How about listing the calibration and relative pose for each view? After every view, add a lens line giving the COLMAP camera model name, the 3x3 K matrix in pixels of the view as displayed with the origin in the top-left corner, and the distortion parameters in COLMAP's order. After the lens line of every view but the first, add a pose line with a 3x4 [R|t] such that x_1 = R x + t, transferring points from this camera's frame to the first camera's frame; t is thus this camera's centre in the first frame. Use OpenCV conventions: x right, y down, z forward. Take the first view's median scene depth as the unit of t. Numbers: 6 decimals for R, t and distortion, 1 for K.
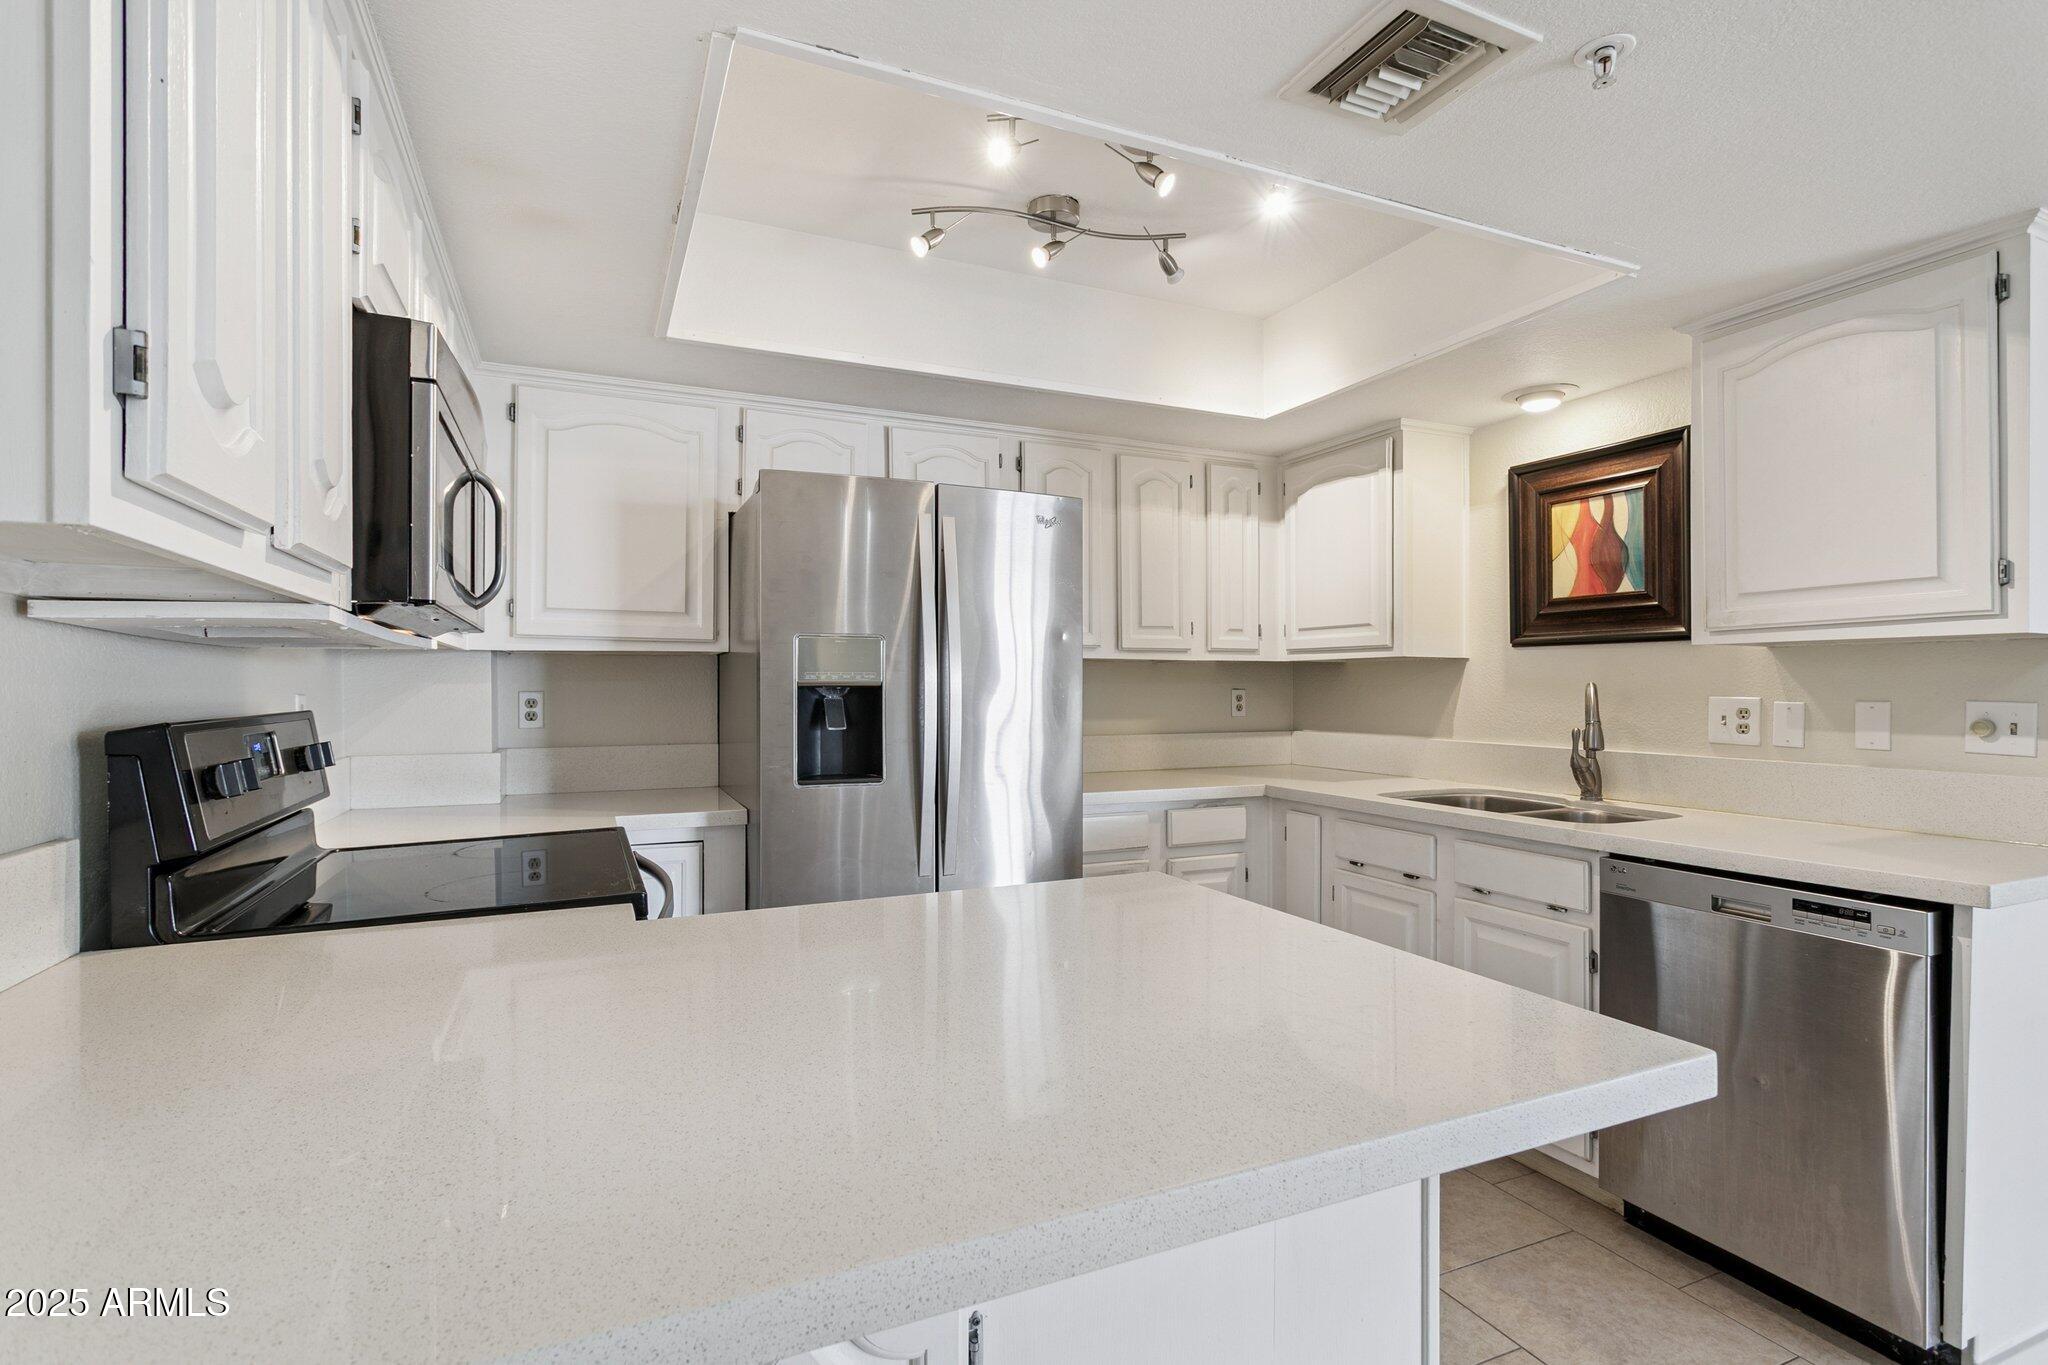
lens RADIAL K [[987.5, 0, 1034.0], [0, 987.5, 678.4], [0, 0, 1]] dist [0.004281, 0.001091]
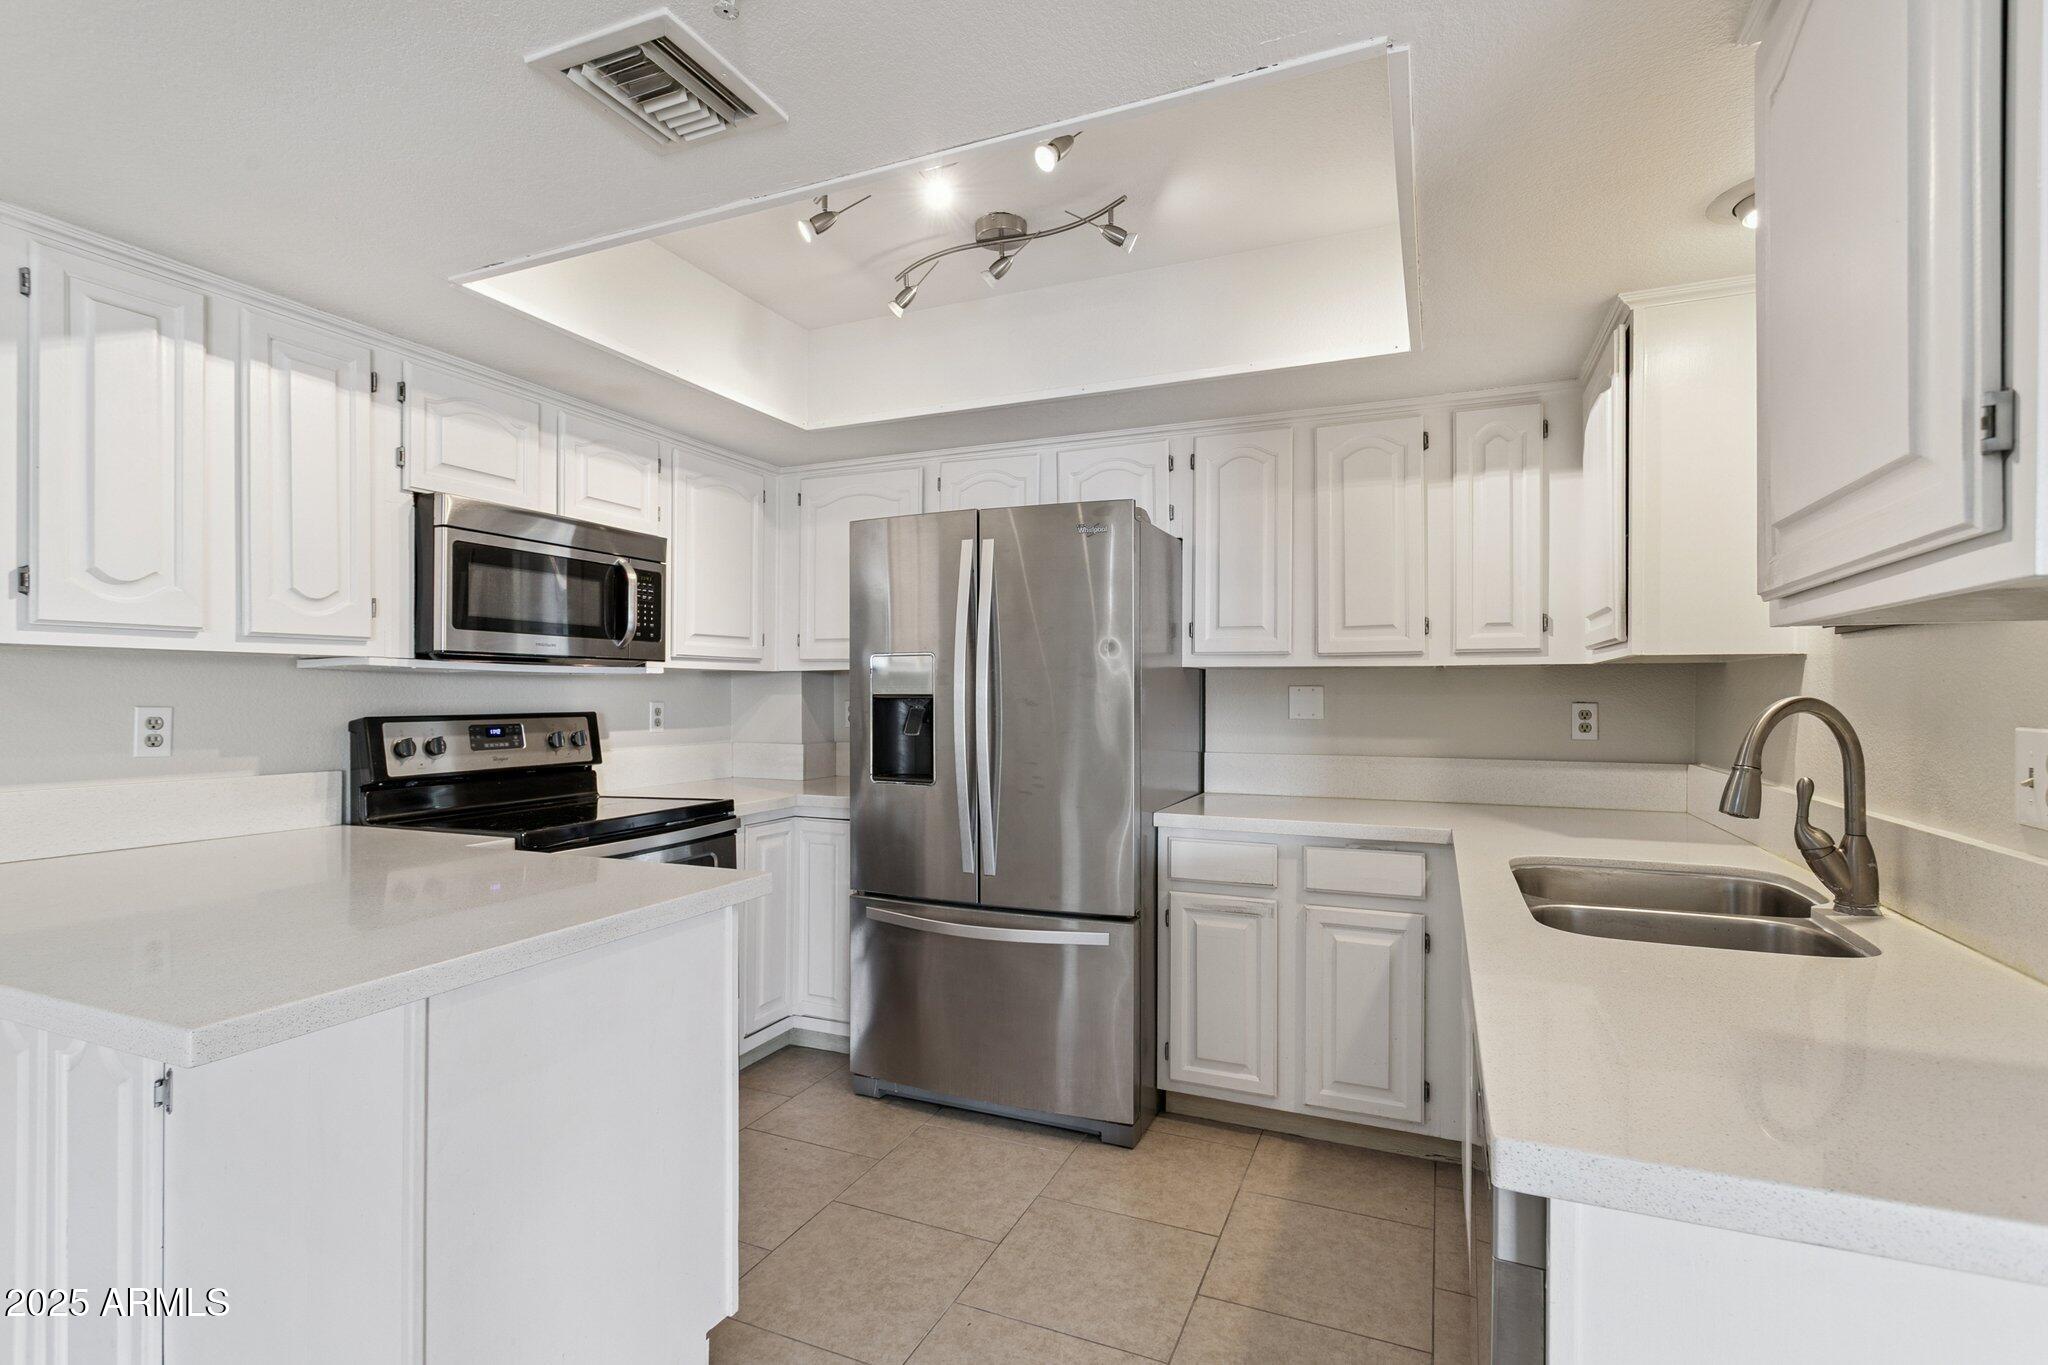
lens RADIAL K [[971.8, 0, 1011.9], [0, 971.8, 686.9], [0, 0, 1]] dist [-0.000816, 0.000190]
pose [[0.666222, -0.003778, -0.745744, 0.640490], [0.005000, 0.999987, -0.000599, -0.003131], [0.745737, -0.003330, 0.666232, 0.288232]]
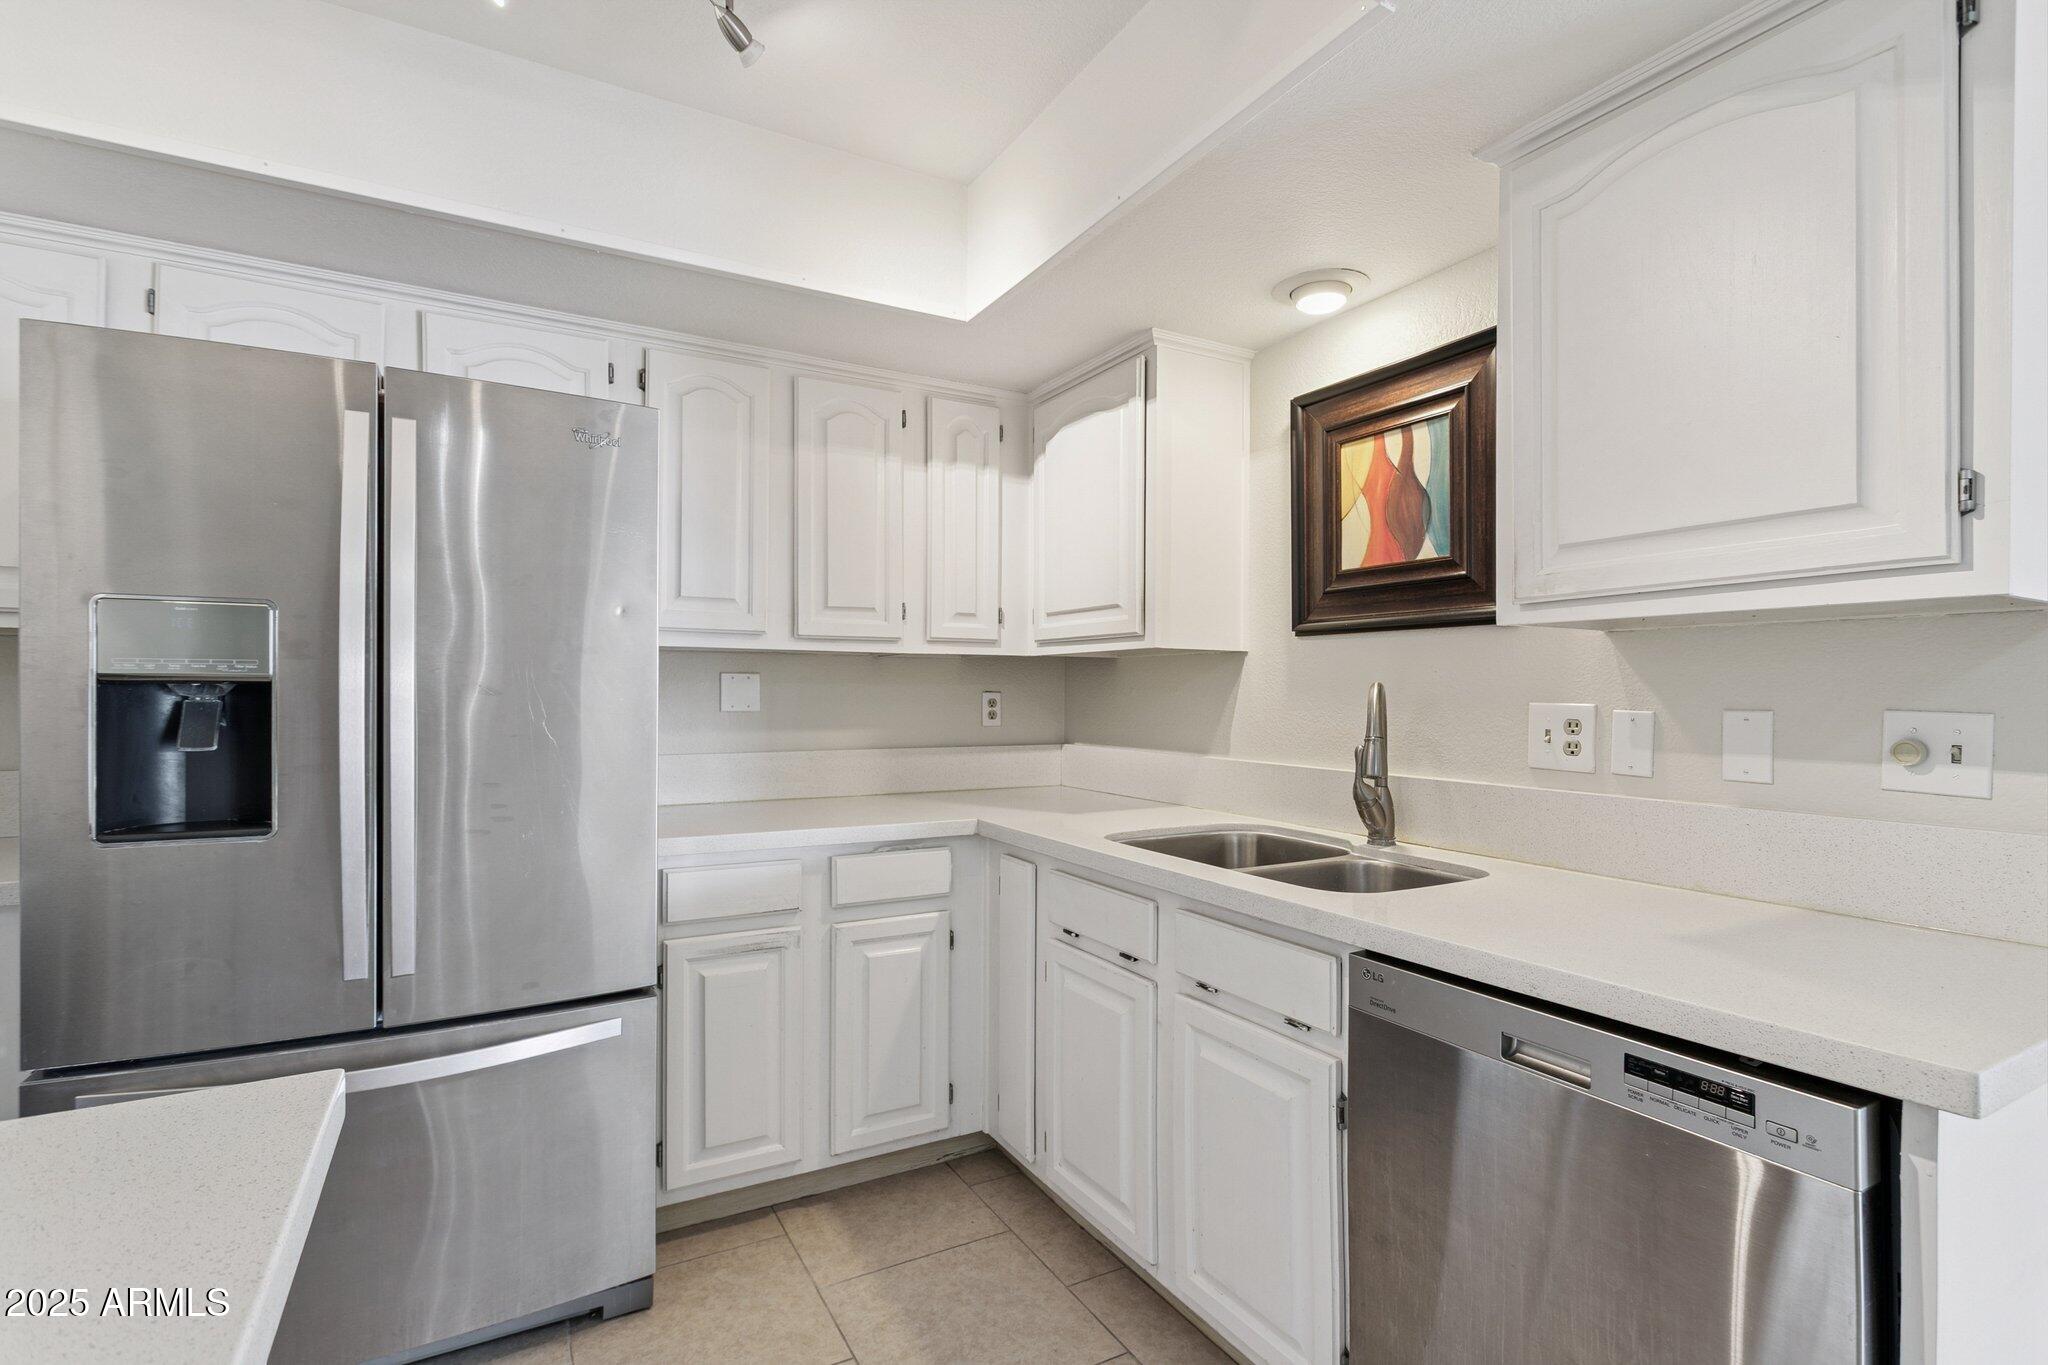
lens RADIAL K [[972.6, 0, 1030.6], [0, 972.6, 687.5], [0, 0, 1]] dist [0.000097, 0.000926]
pose [[0.996599, 0.004530, 0.082284, 0.241920], [-0.004870, 0.999980, 0.003933, 0.005919], [-0.082264, -0.004320, 0.996601, 0.301232]]
